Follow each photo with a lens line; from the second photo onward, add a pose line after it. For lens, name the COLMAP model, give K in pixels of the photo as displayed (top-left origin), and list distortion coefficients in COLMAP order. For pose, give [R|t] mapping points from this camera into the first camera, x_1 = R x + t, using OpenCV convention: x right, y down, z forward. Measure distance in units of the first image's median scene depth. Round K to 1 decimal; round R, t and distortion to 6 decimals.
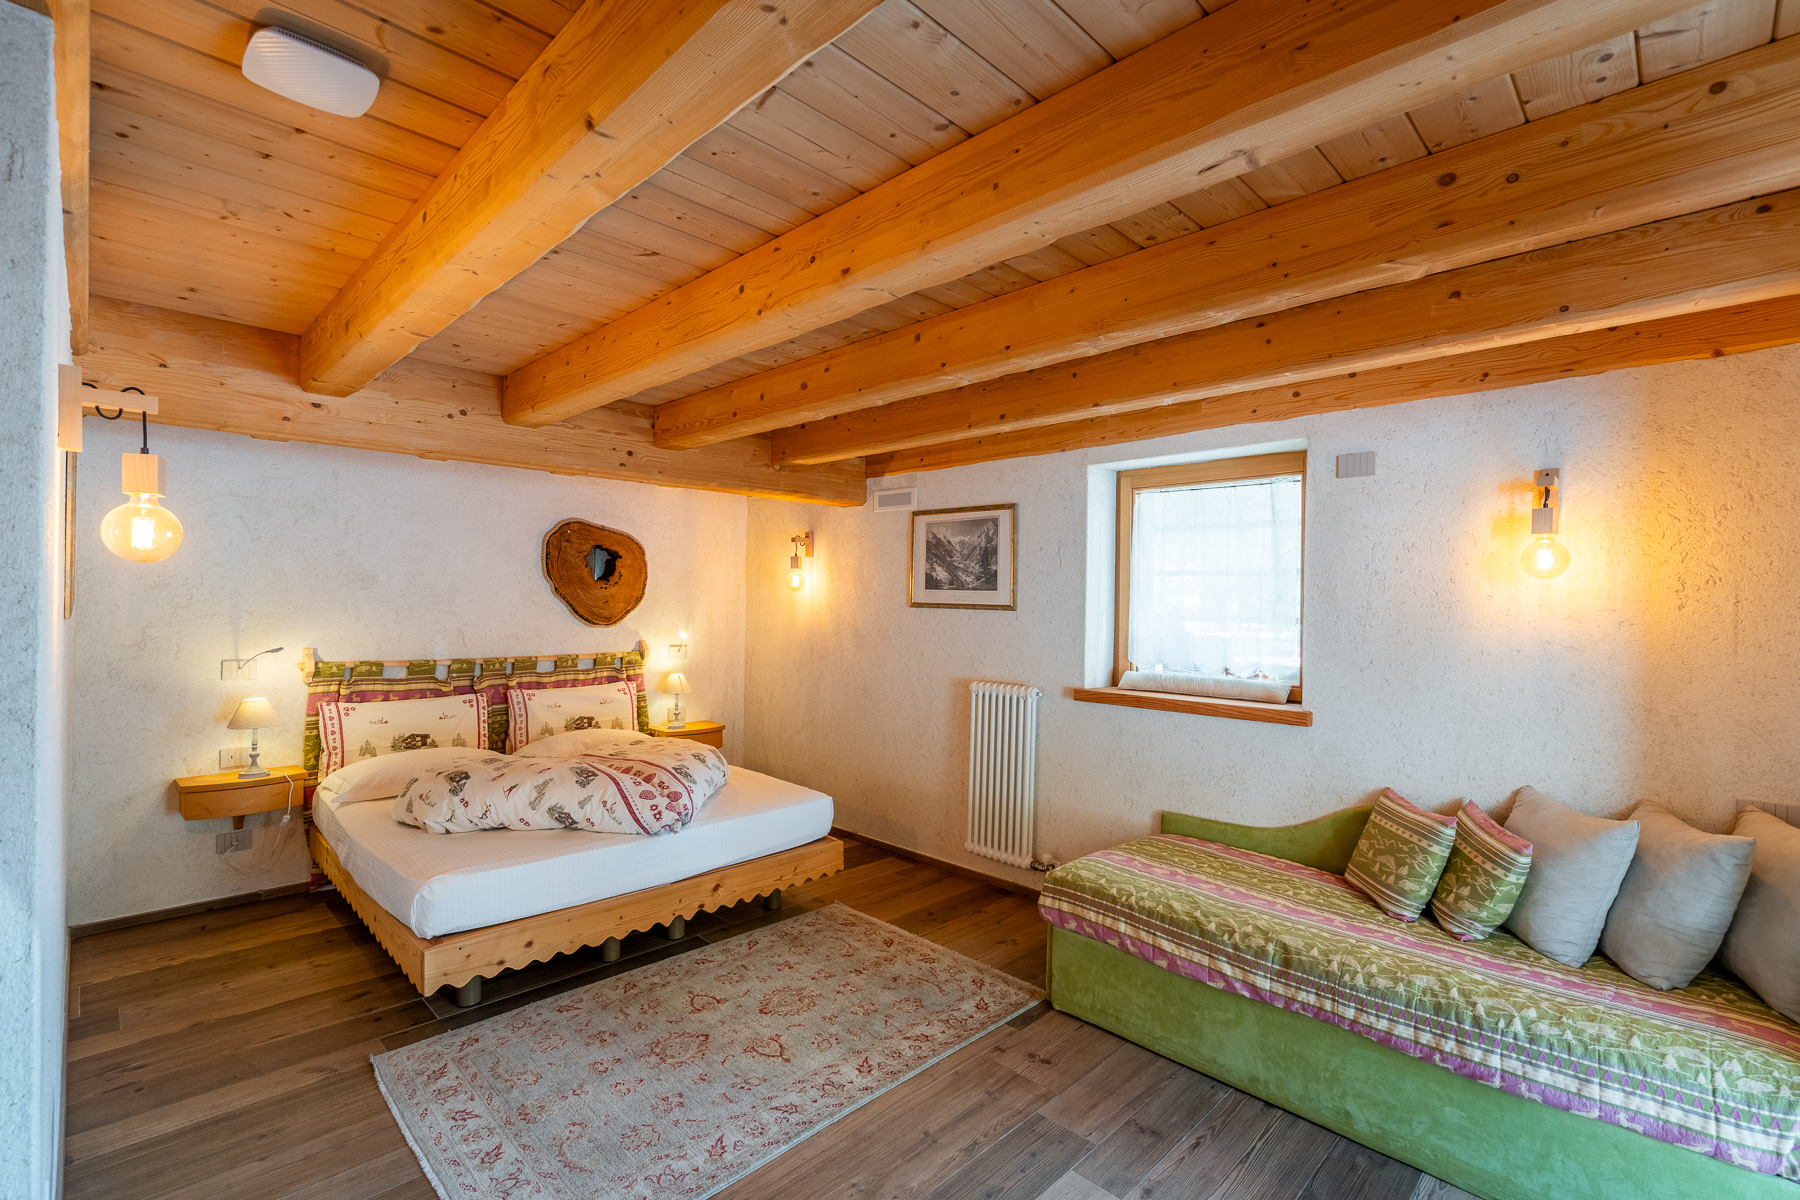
lens RADIAL K [[815.9, 0, 901.5], [0, 815.9, 599.0], [0, 0, 1]] dist [-0.002203, -0.000150]
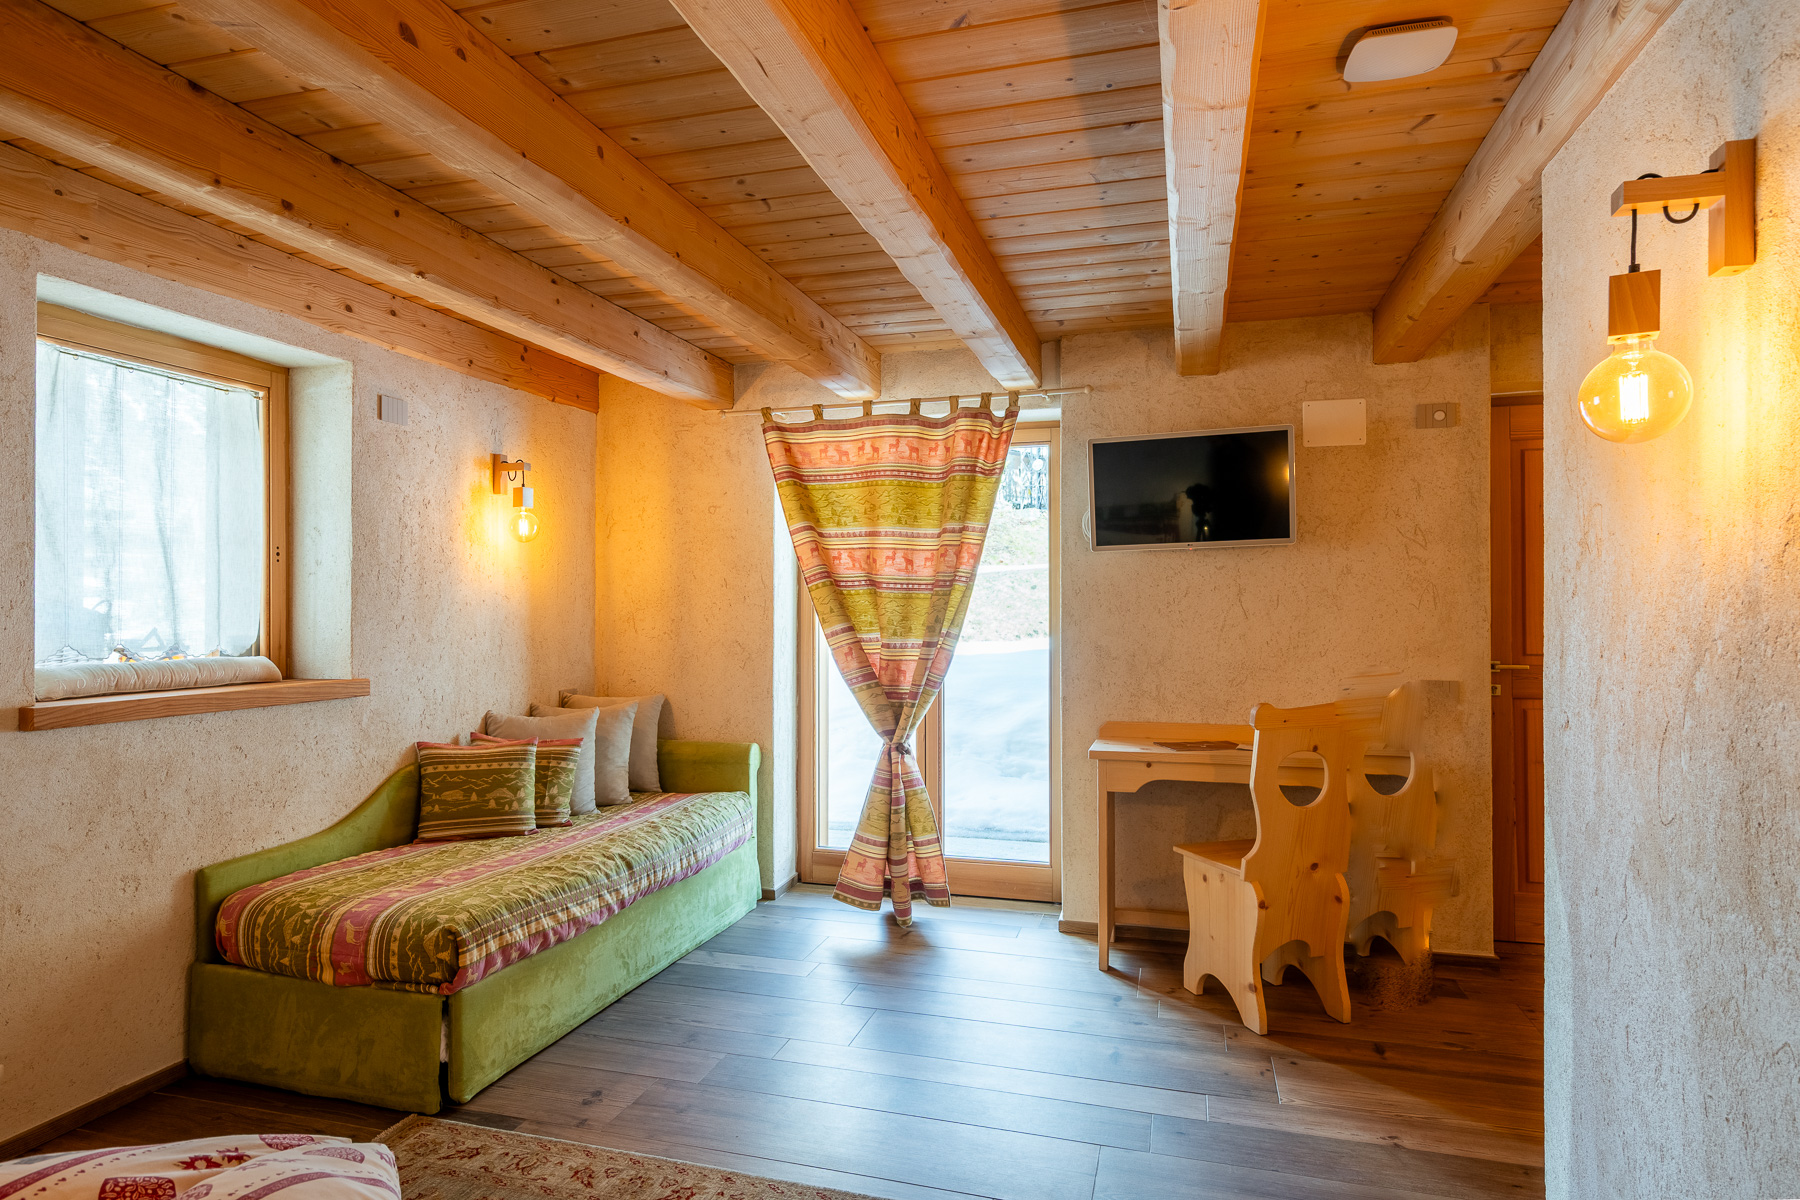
lens RADIAL K [[1016.8, 0, 897.5], [0, 1016.8, 607.2], [0, 0, 1]] dist [-0.000571, -0.000448]
pose [[-0.482066, -0.014923, 0.876008, -0.782962], [-0.010064, 0.999883, 0.011495, 0.045550], [-0.876077, -0.003275, -0.482160, 1.092773]]
